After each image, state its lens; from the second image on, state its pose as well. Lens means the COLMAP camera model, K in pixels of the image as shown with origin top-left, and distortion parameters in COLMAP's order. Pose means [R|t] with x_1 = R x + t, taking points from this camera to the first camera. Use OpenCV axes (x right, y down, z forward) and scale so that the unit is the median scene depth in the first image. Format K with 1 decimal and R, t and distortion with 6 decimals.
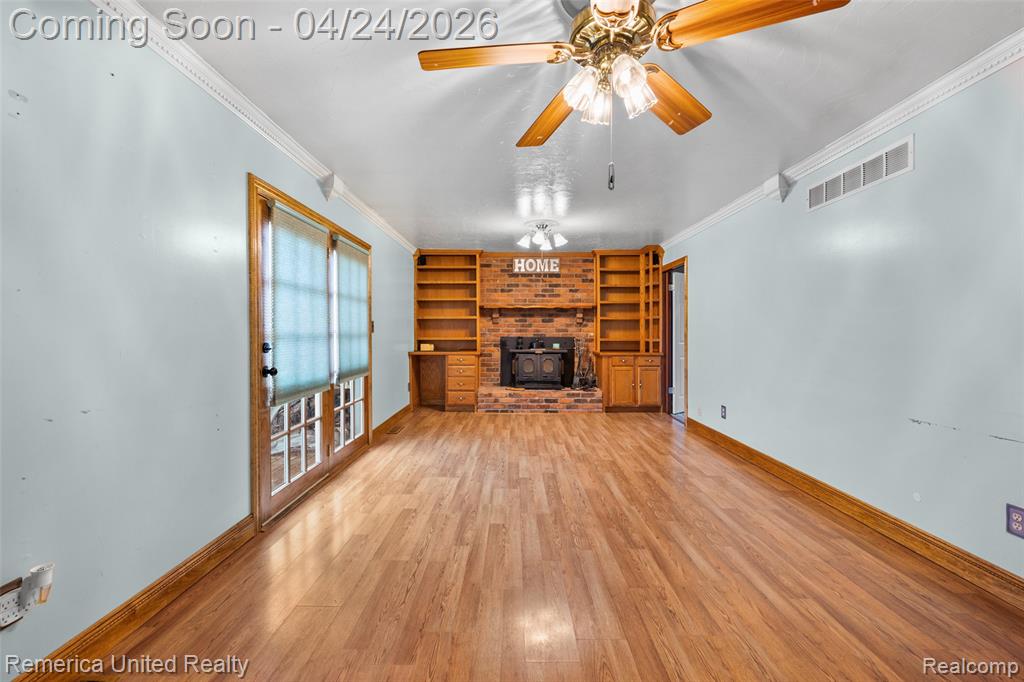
lens RADIAL K [[412.8, 0, 509.1], [0, 412.8, 333.4], [0, 0, 1]] dist [0.001714, -0.000953]
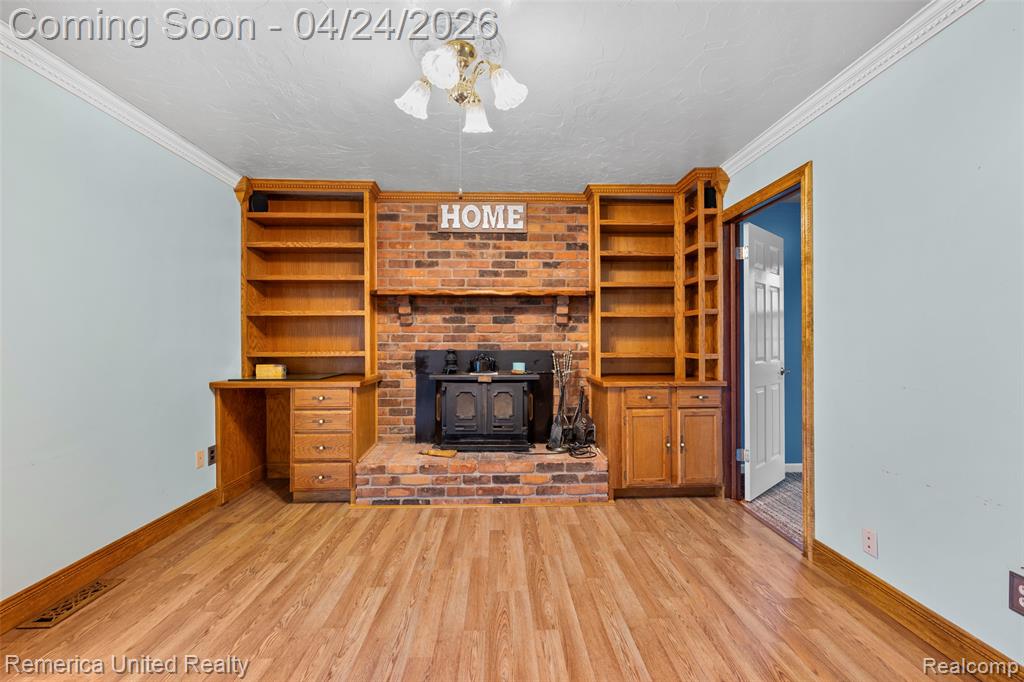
lens RADIAL K [[412.8, 0, 509.4], [0, 412.8, 341.1], [0, 0, 1]] dist [0.001714, -0.000953]
pose [[0.999139, -0.002155, 0.041423, 0.083826], [0.002311, 0.999990, -0.003716, -0.001341], [-0.041414, 0.003809, 0.999135, 0.489947]]
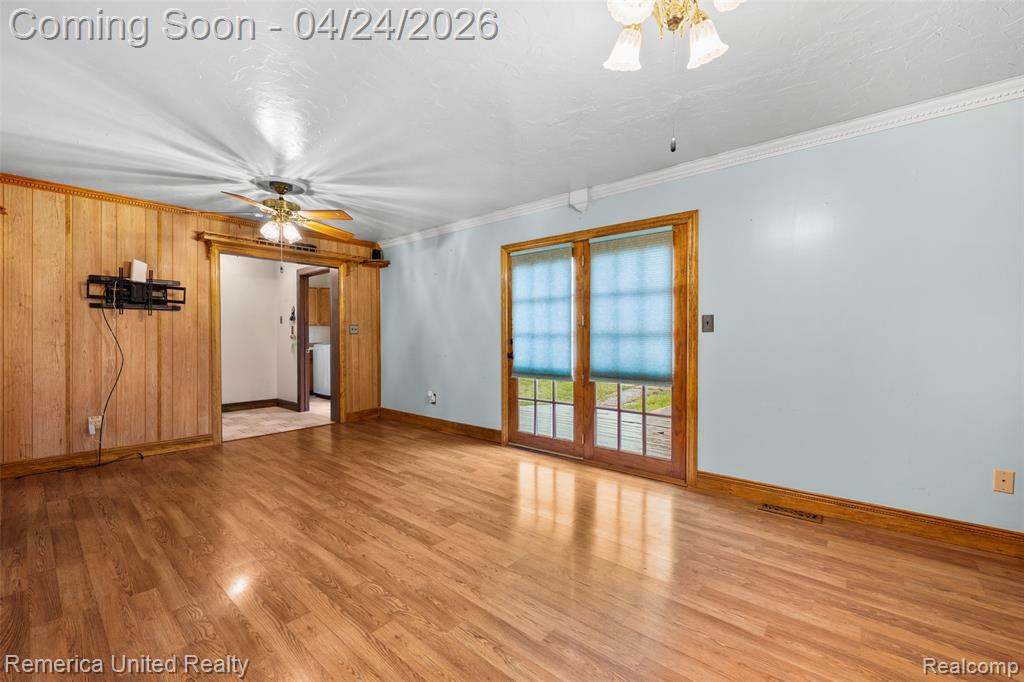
lens RADIAL K [[412.8, 0, 505.1], [0, 412.8, 341.2], [0, 0, 1]] dist [0.001714, -0.000953]
pose [[-0.646002, 0.015669, -0.763174, 0.300643], [-0.000292, 0.999784, 0.020775, -0.000879], [0.763335, 0.013644, -0.645858, 0.856419]]
